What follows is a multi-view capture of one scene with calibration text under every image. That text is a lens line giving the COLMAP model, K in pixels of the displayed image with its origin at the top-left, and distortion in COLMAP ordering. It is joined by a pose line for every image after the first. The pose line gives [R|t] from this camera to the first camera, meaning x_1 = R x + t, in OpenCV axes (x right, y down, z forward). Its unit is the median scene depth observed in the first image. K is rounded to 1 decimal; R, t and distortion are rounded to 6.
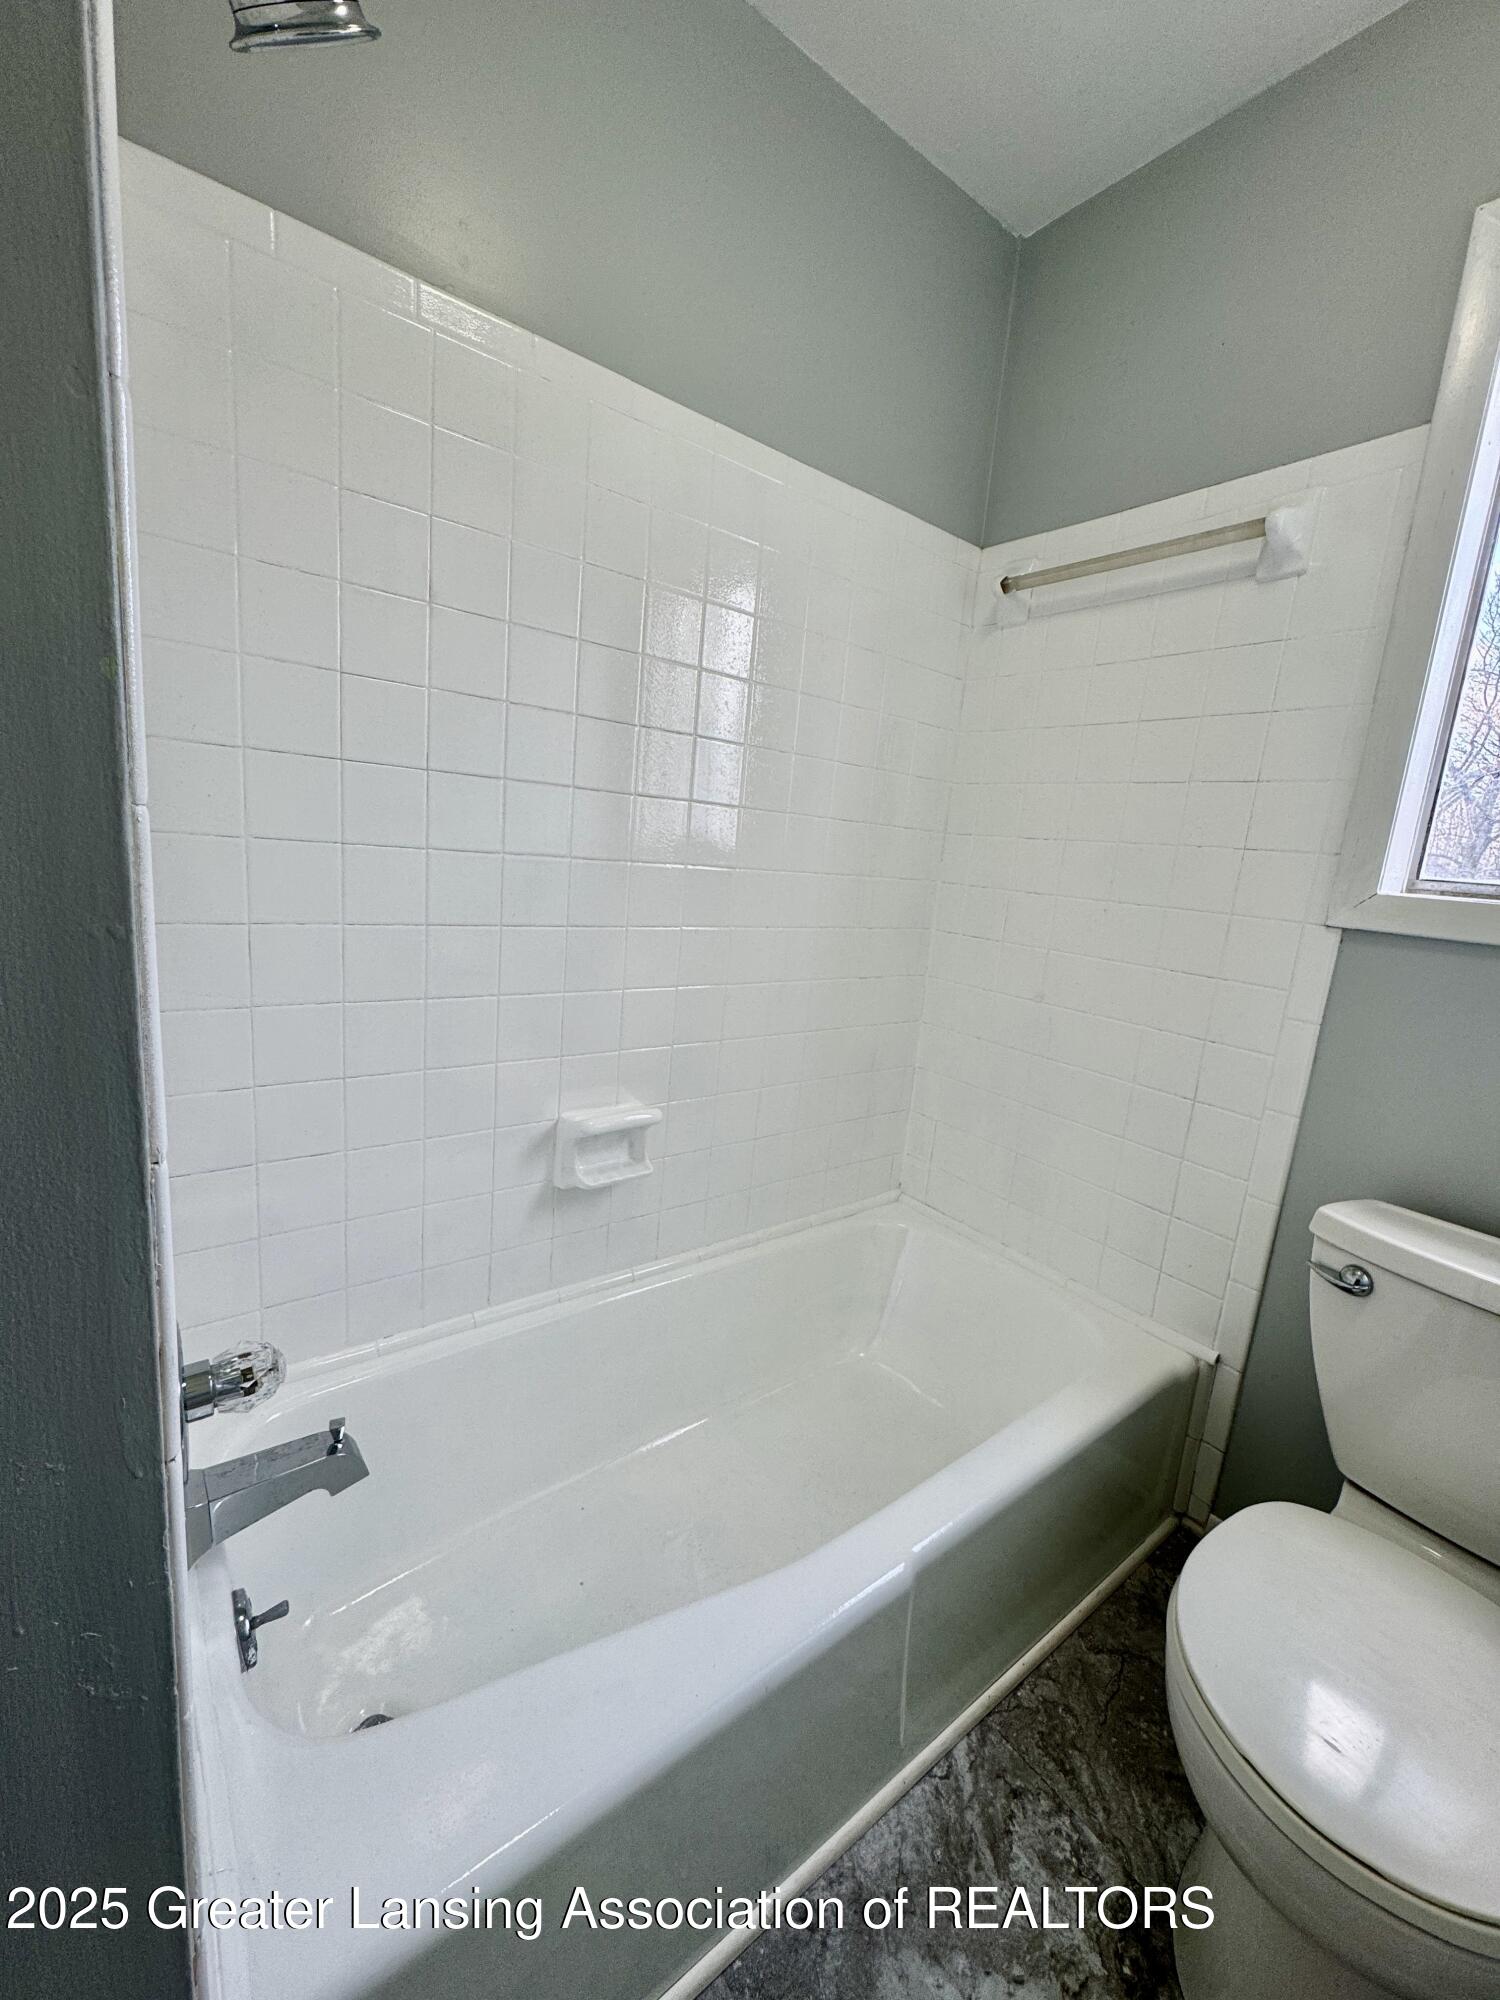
lens RADIAL K [[792.8, 0, 756.2], [0, 792.8, 995.9], [0, 0, 1]] dist [-0.012132, -0.000163]
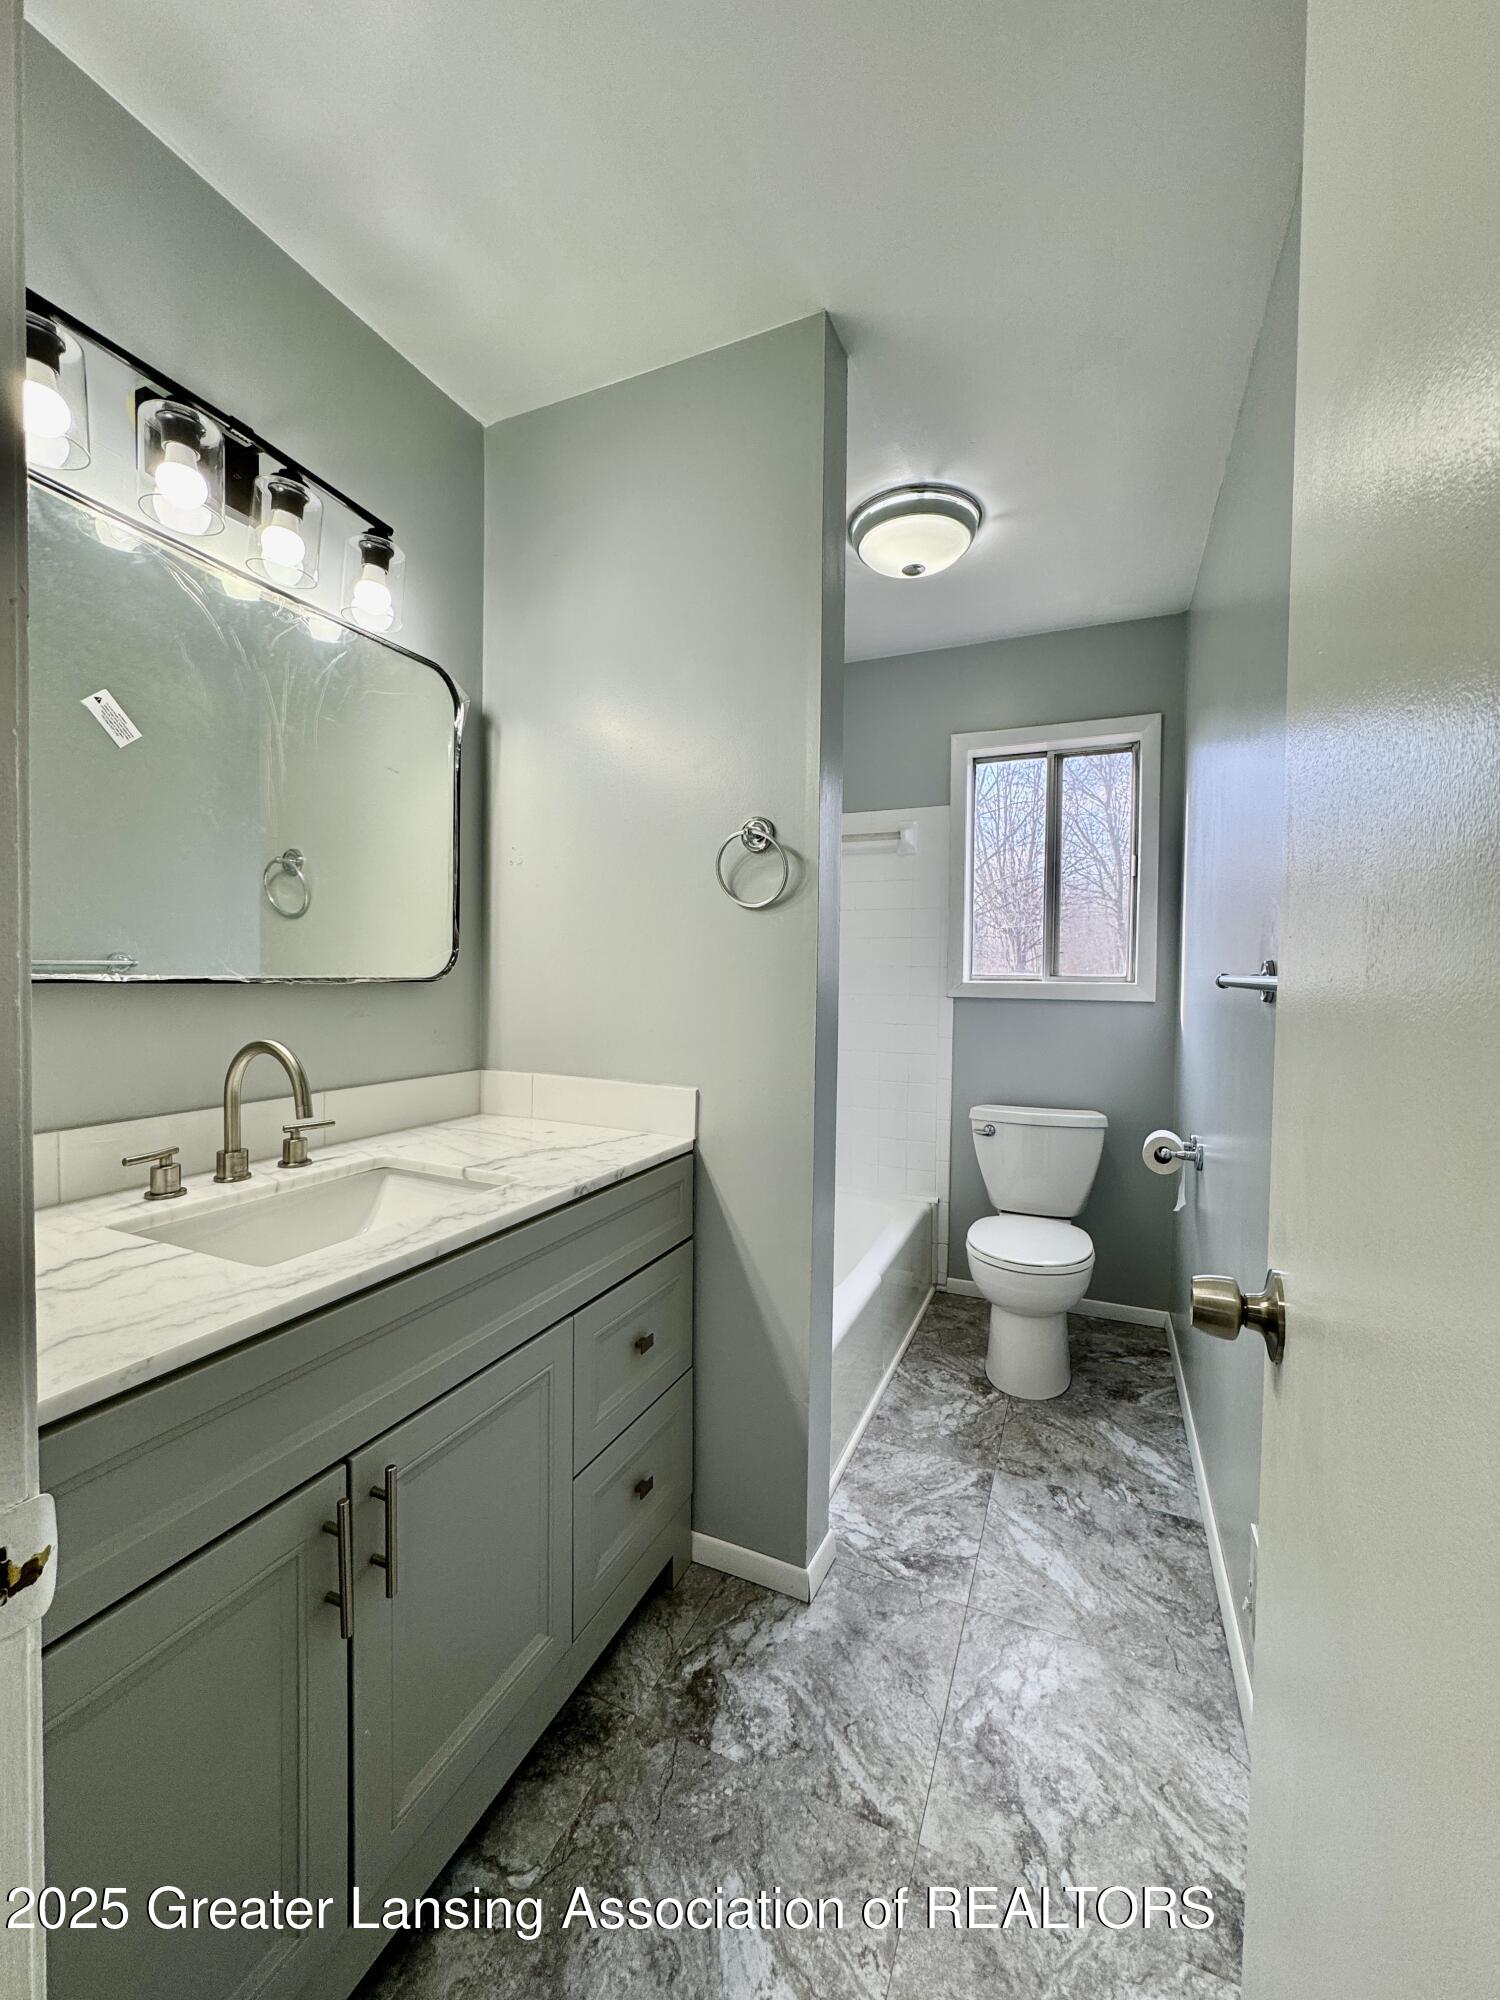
lens RADIAL K [[792.8, 0, 746.1], [0, 792.8, 996.4], [0, 0, 1]] dist [-0.012132, -0.000163]
pose [[0.876016, -0.086272, 0.474503, -0.994564], [0.151451, 0.983309, -0.100823, 0.063188], [-0.457885, 0.160186, 0.874461, -0.860019]]
